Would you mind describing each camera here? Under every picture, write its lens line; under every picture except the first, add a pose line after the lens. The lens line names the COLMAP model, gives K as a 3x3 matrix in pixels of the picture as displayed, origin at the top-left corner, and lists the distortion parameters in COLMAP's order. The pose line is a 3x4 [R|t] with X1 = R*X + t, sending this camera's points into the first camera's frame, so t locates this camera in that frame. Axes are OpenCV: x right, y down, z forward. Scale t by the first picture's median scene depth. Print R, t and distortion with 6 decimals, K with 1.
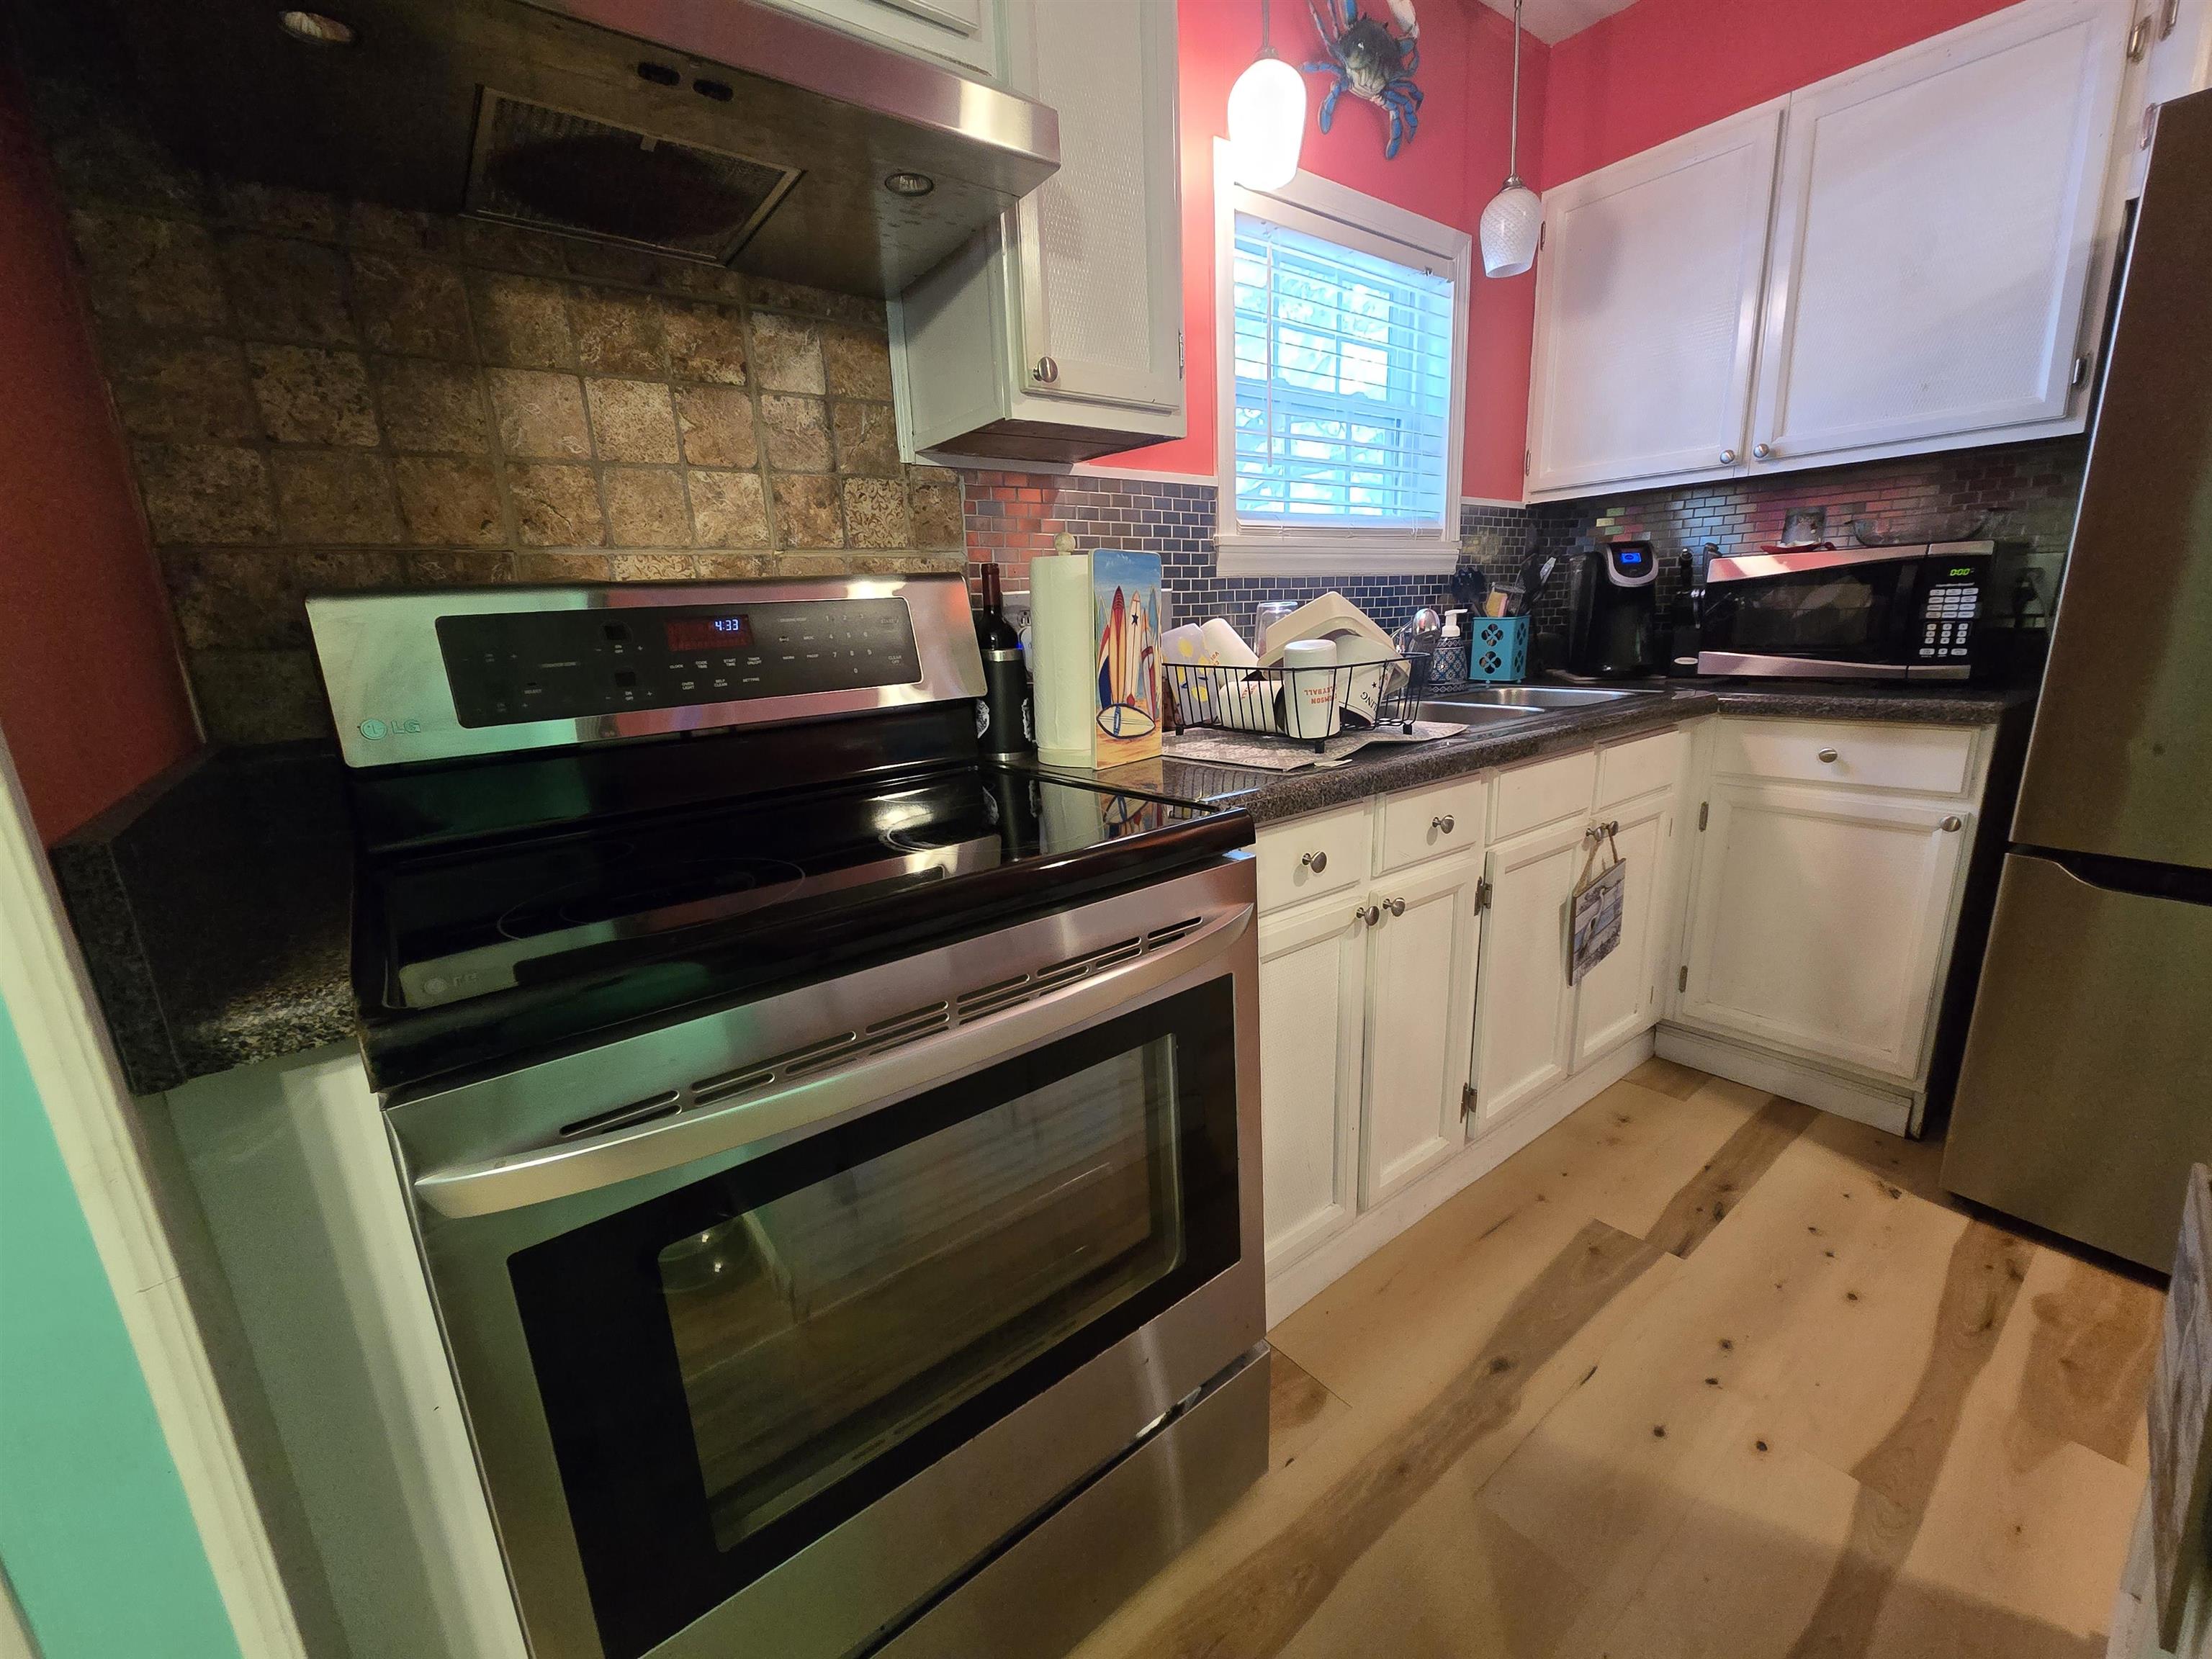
lens RADIAL K [[900.9, 0, 1114.4], [0, 900.9, 844.8], [0, 0, 1]] dist [-0.003852, 0.002824]
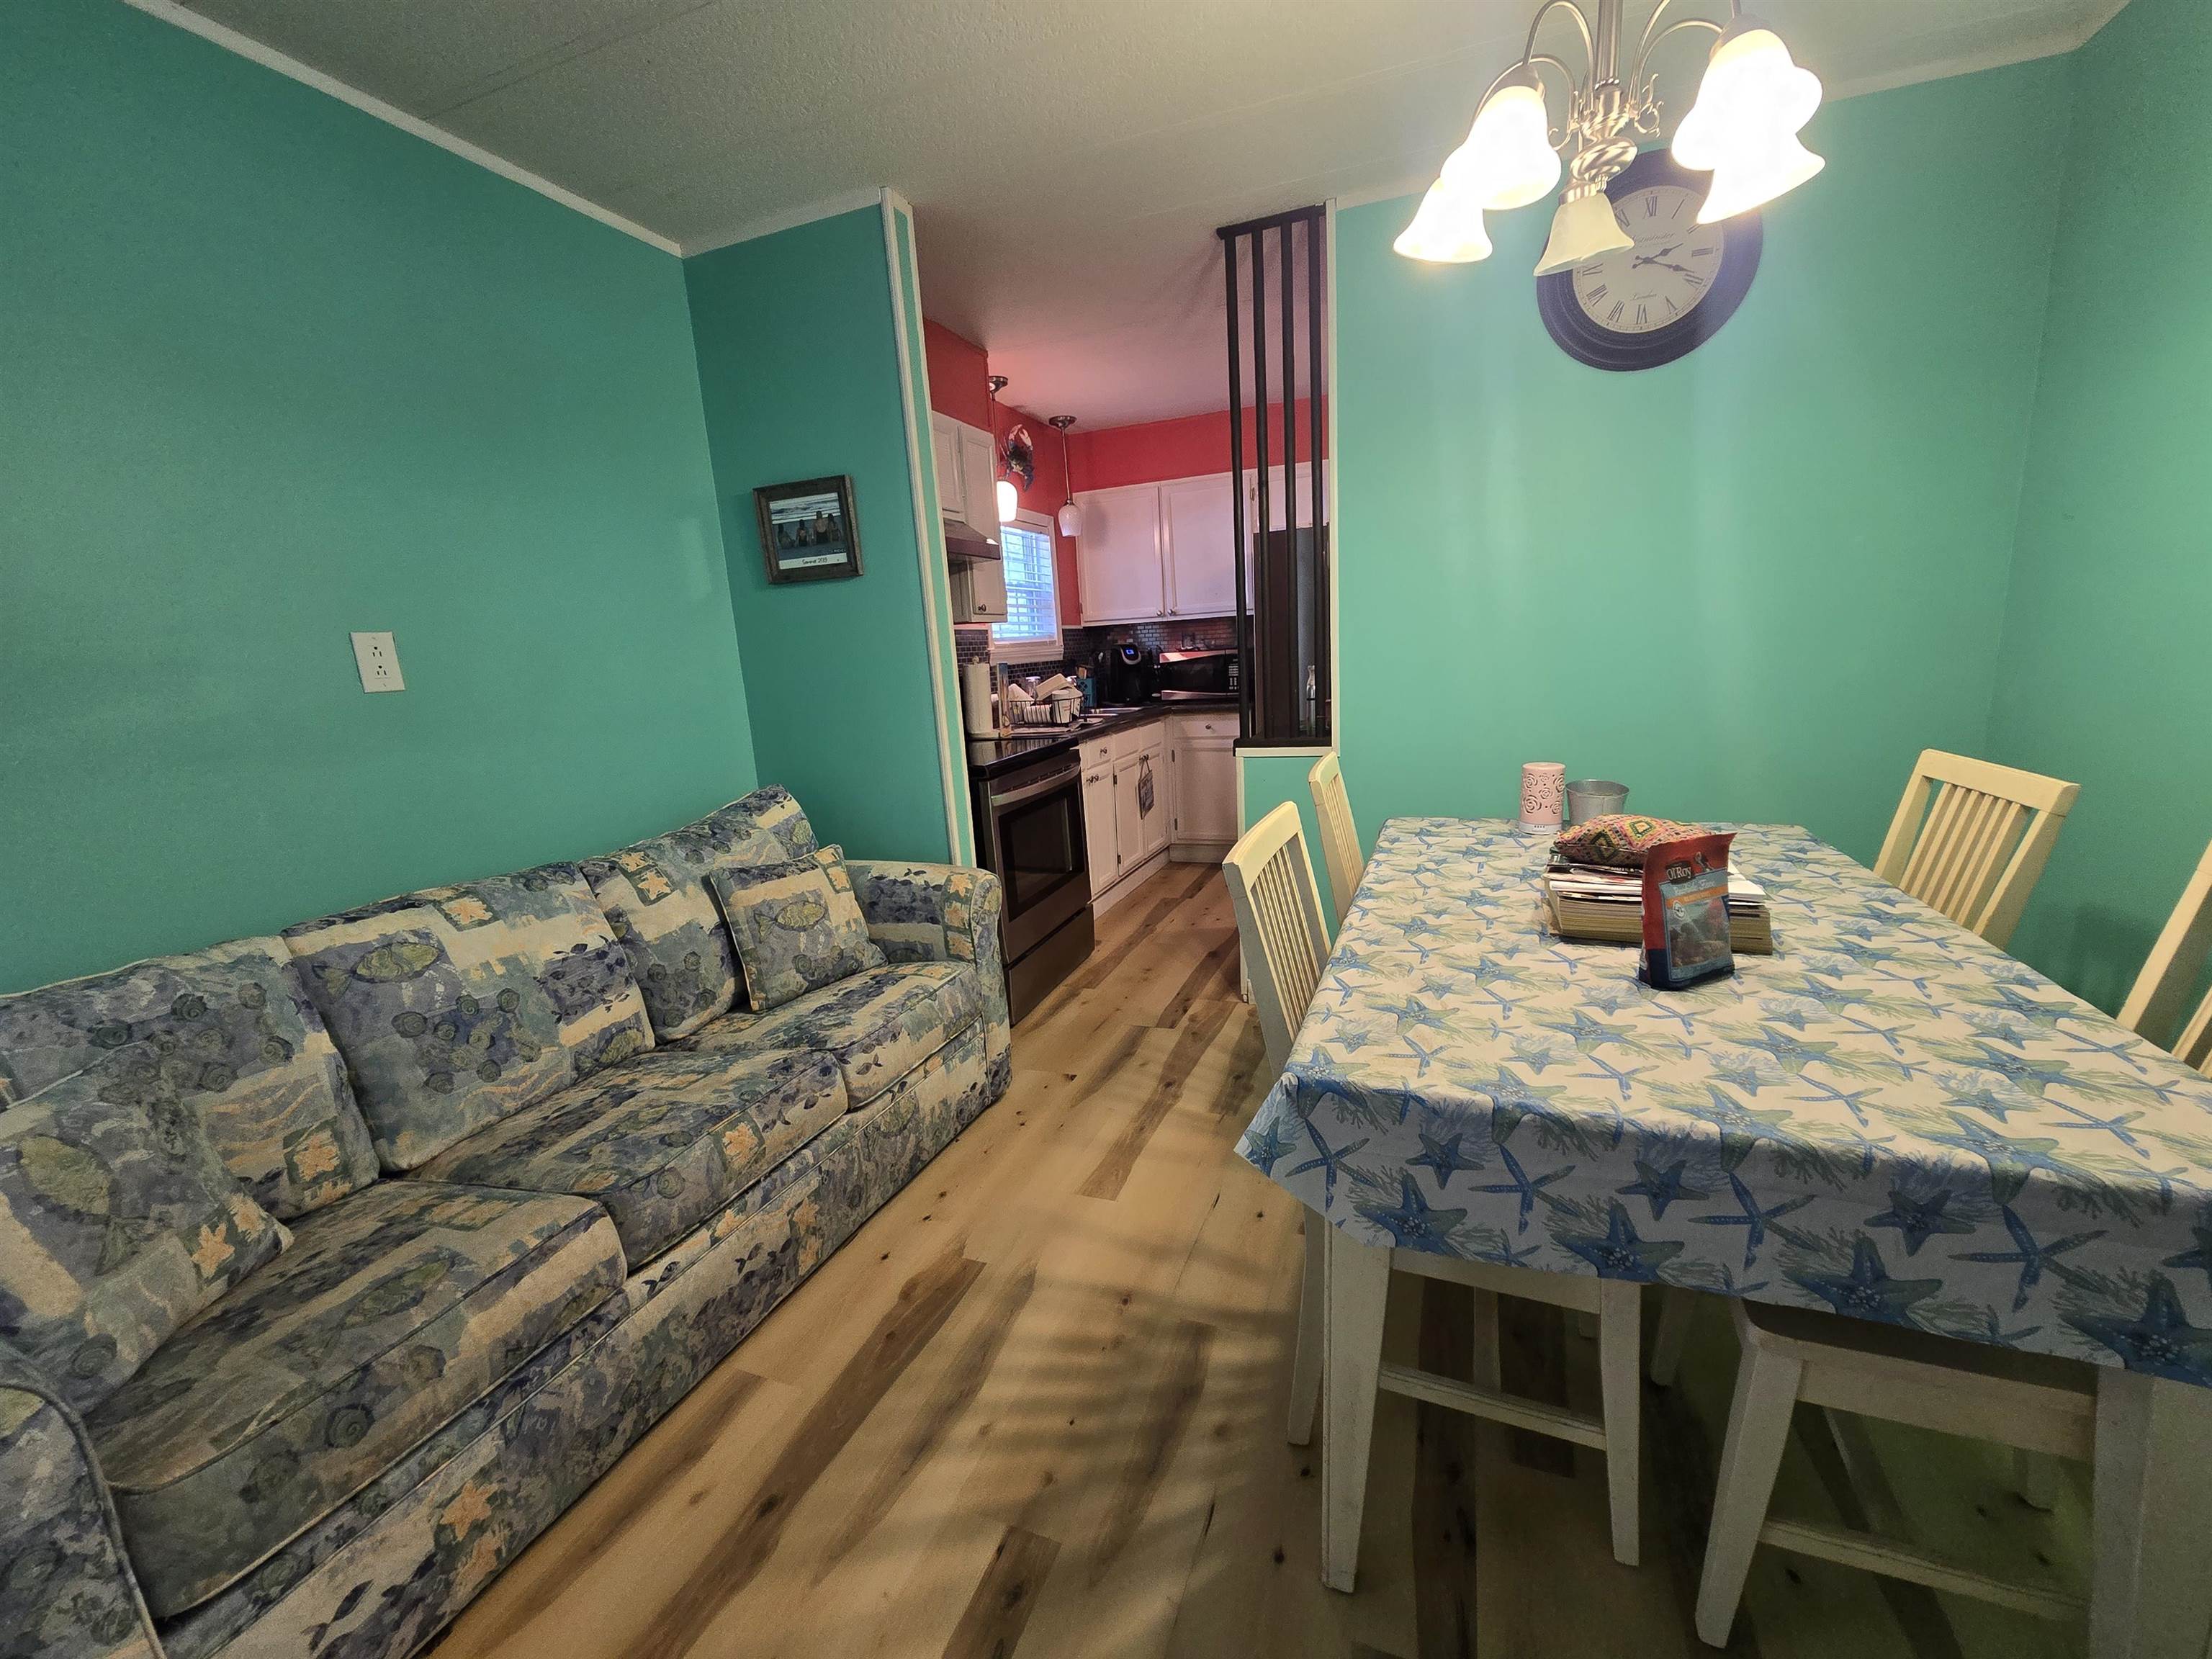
lens RADIAL K [[900.9, 0, 1106.4], [0, 900.9, 839.1], [0, 0, 1]] dist [-0.003852, 0.002824]
pose [[0.857656, -0.116108, 0.500945, -0.801200], [0.147588, 0.988770, -0.023507, 0.234471], [-0.492590, 0.094094, 0.865160, -1.073948]]
